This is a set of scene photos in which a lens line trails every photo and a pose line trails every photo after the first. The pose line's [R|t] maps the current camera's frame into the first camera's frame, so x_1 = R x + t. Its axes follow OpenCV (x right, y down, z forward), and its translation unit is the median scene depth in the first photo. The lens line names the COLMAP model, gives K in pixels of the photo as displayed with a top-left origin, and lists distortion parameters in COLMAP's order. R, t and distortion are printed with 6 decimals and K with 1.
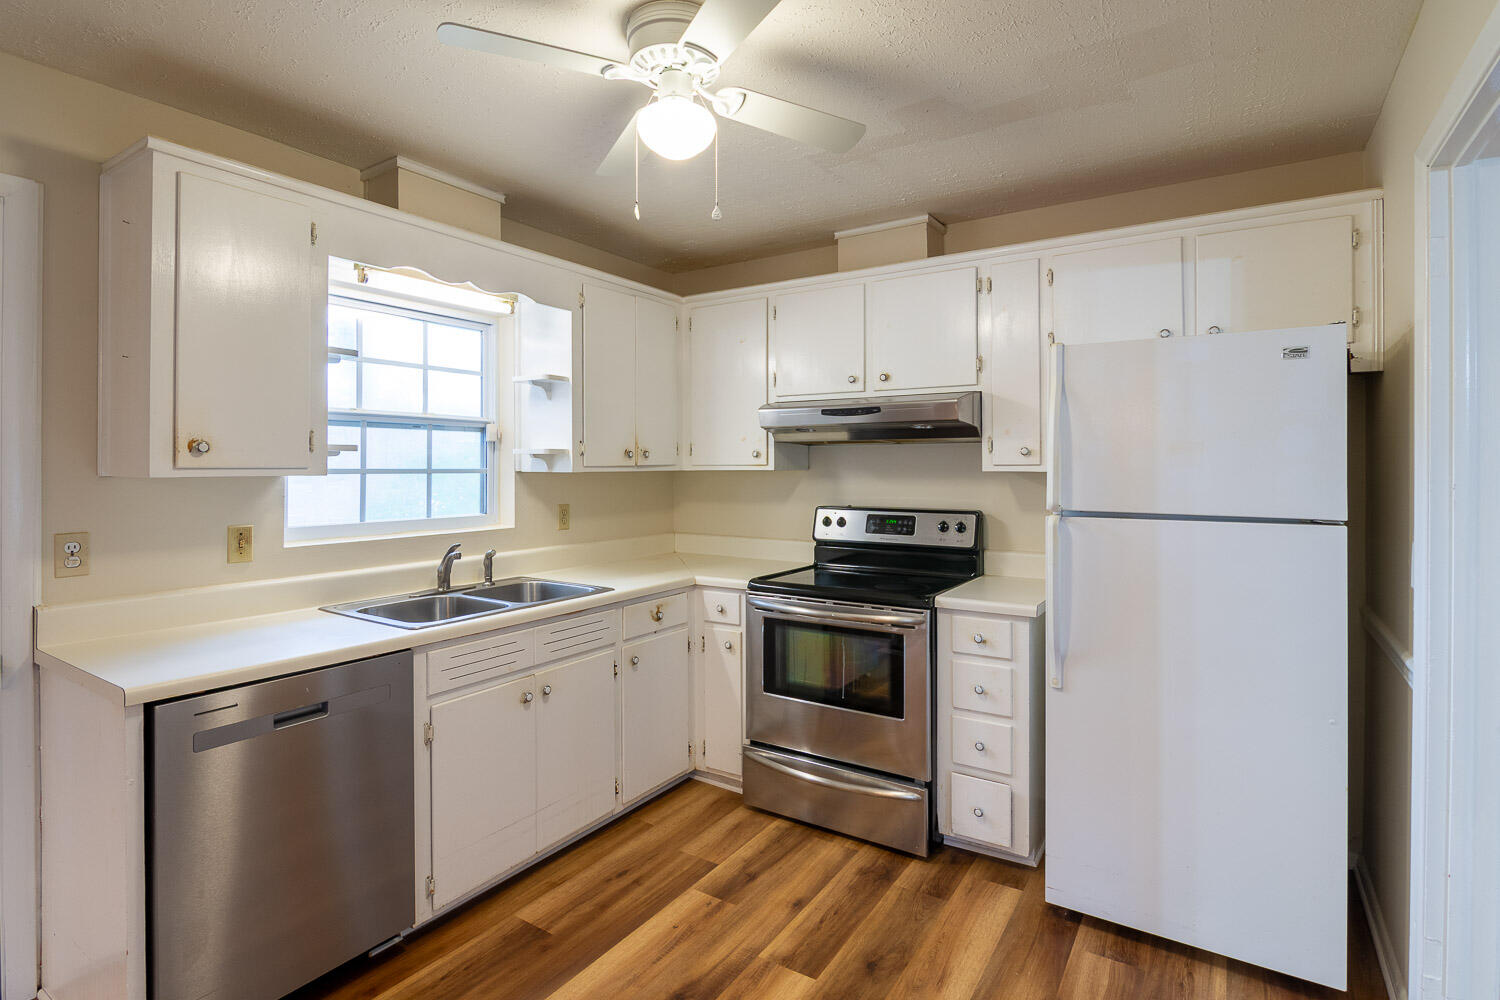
lens RADIAL K [[758.8, 0, 707.8], [0, 758.8, 462.8], [0, 0, 1]] dist [-0.004775, -0.002051]
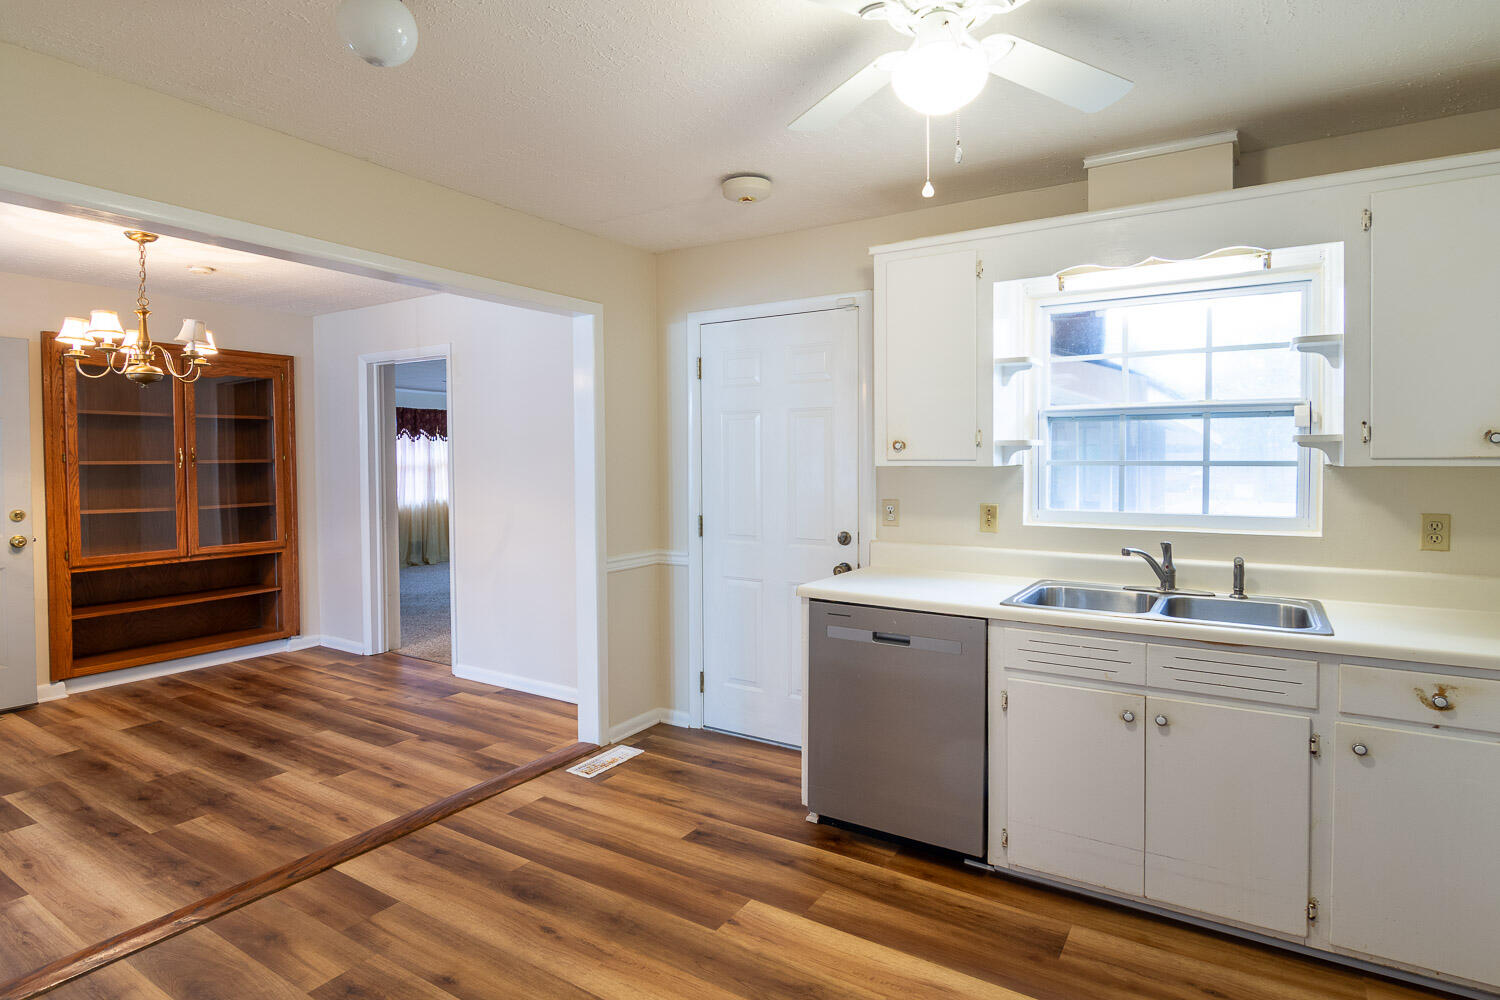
lens RADIAL K [[724.4, 0, 812.4], [0, 724.4, 474.5], [0, 0, 1]] dist [-0.013475, -0.001225]
pose [[0.107697, 0.022371, -0.993932, 0.501487], [0.004817, 0.999723, 0.023023, 0.001968], [0.994172, -0.007268, 0.107559, 0.481119]]
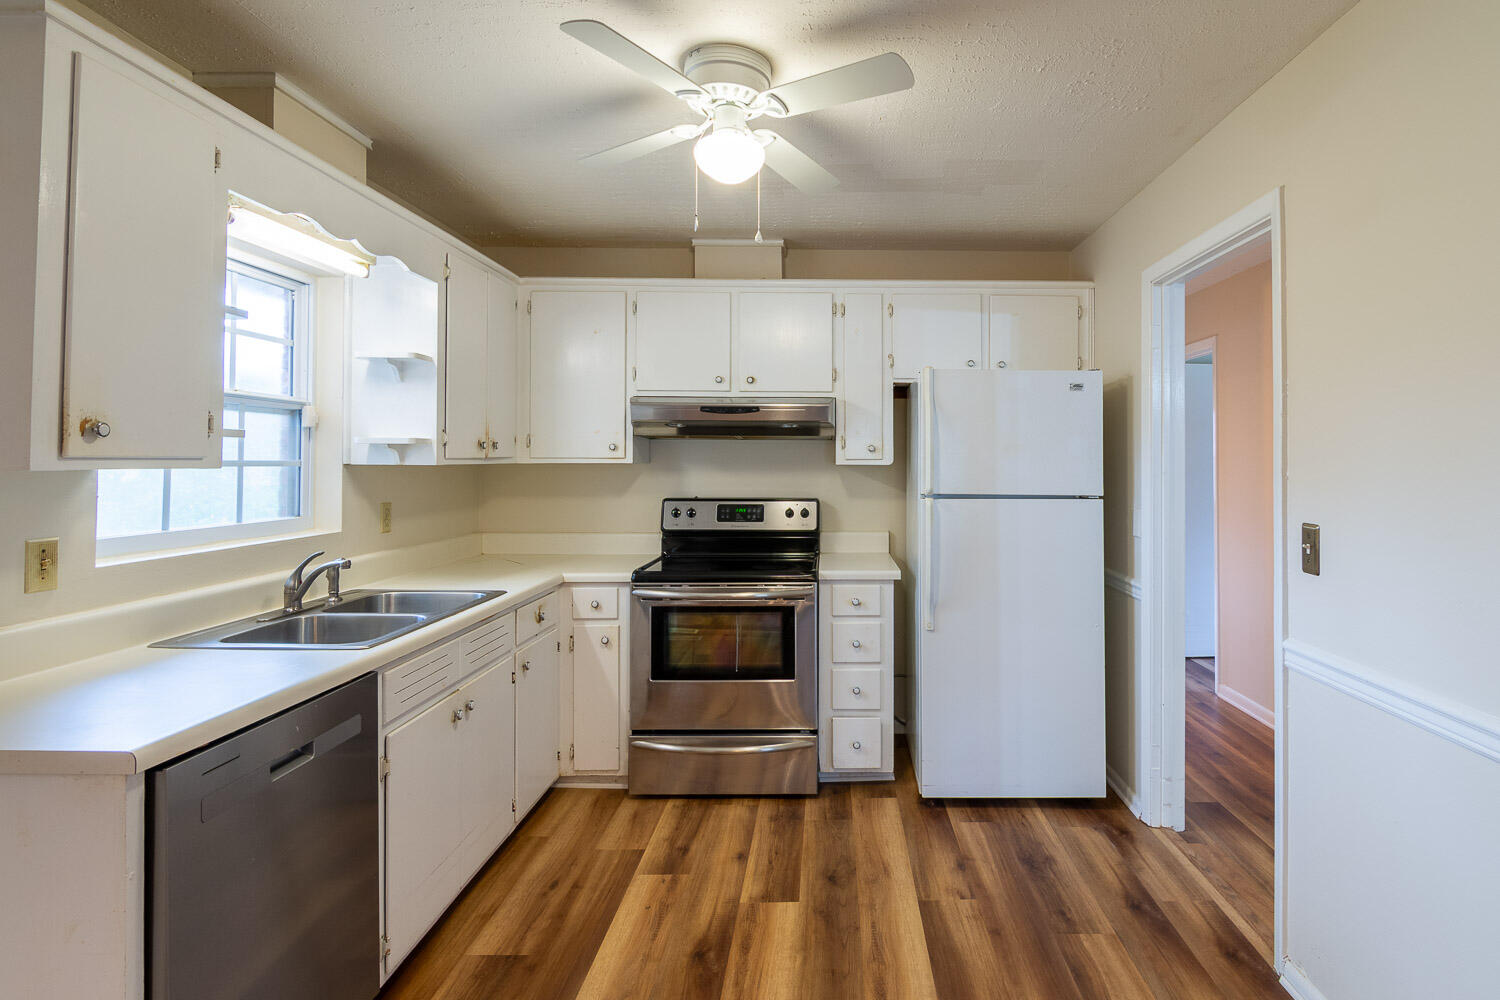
lens RADIAL K [[797.3, 0, 832.4], [0, 797.3, 444.8], [0, 0, 1]] dist [0.000934, -0.000211]
pose [[0.821923, 0.015431, 0.569390, -0.372559], [-0.006773, 0.999827, -0.017319, 0.001951], [-0.569559, 0.010378, 0.821885, -0.030378]]
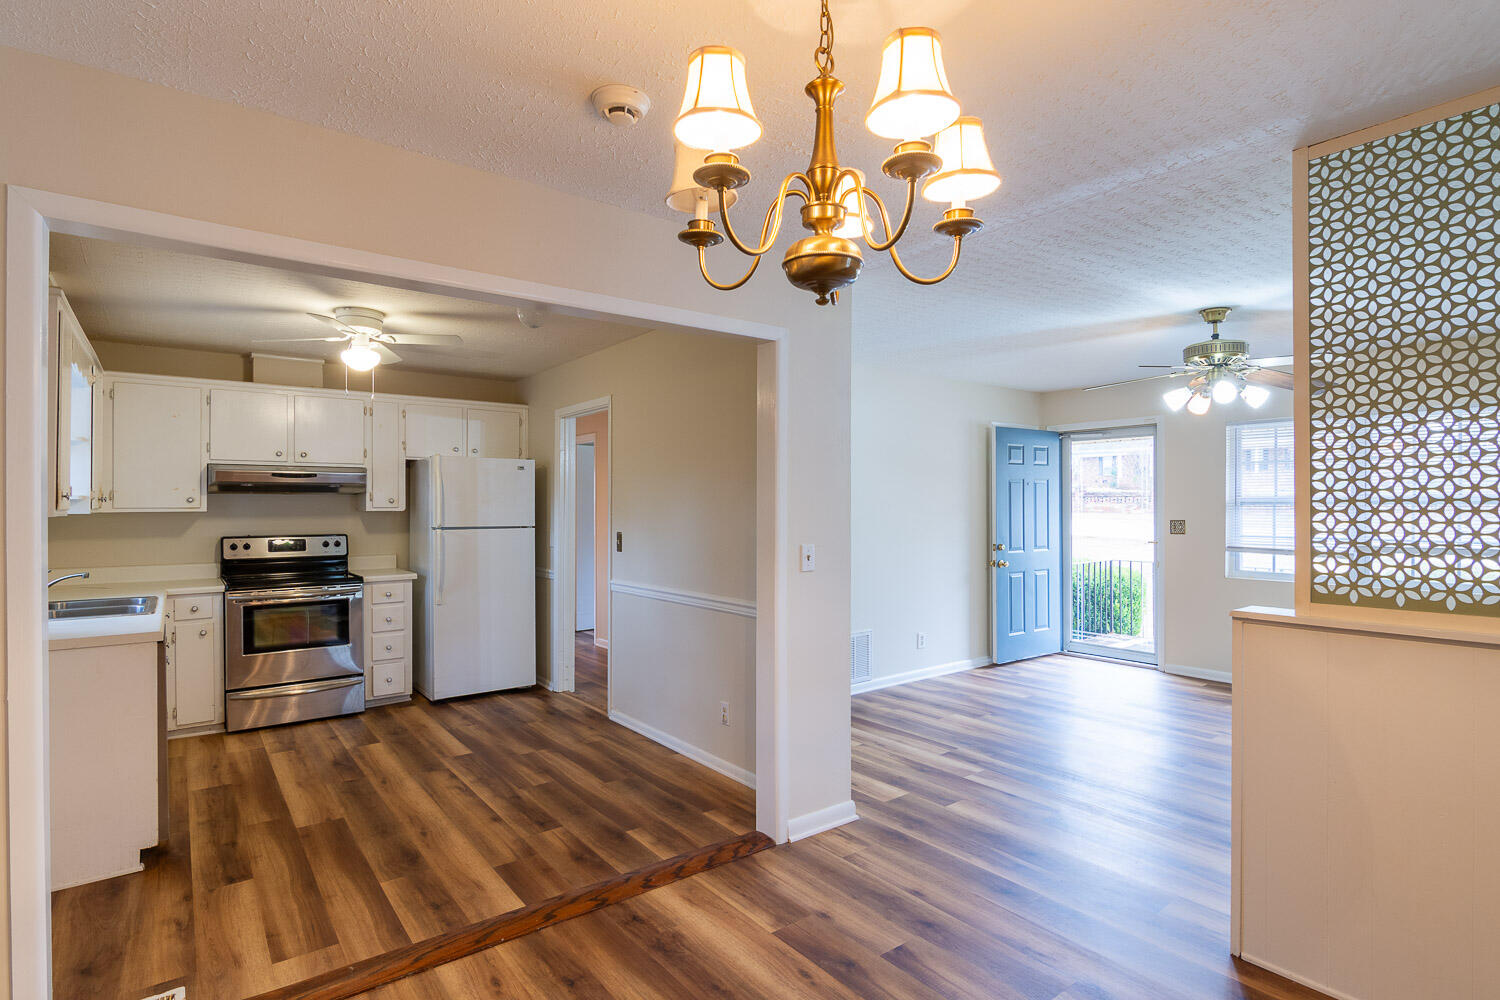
lens RADIAL K [[776.6, 0, 738.3], [0, 776.6, 508.8], [0, 0, 1]] dist [-0.005556, -0.001449]
pose [[0.348748, -0.004114, 0.937207, -1.142471], [-0.001723, 0.999986, 0.005031, -0.005622], [-0.937215, -0.003369, 0.348736, -0.537652]]
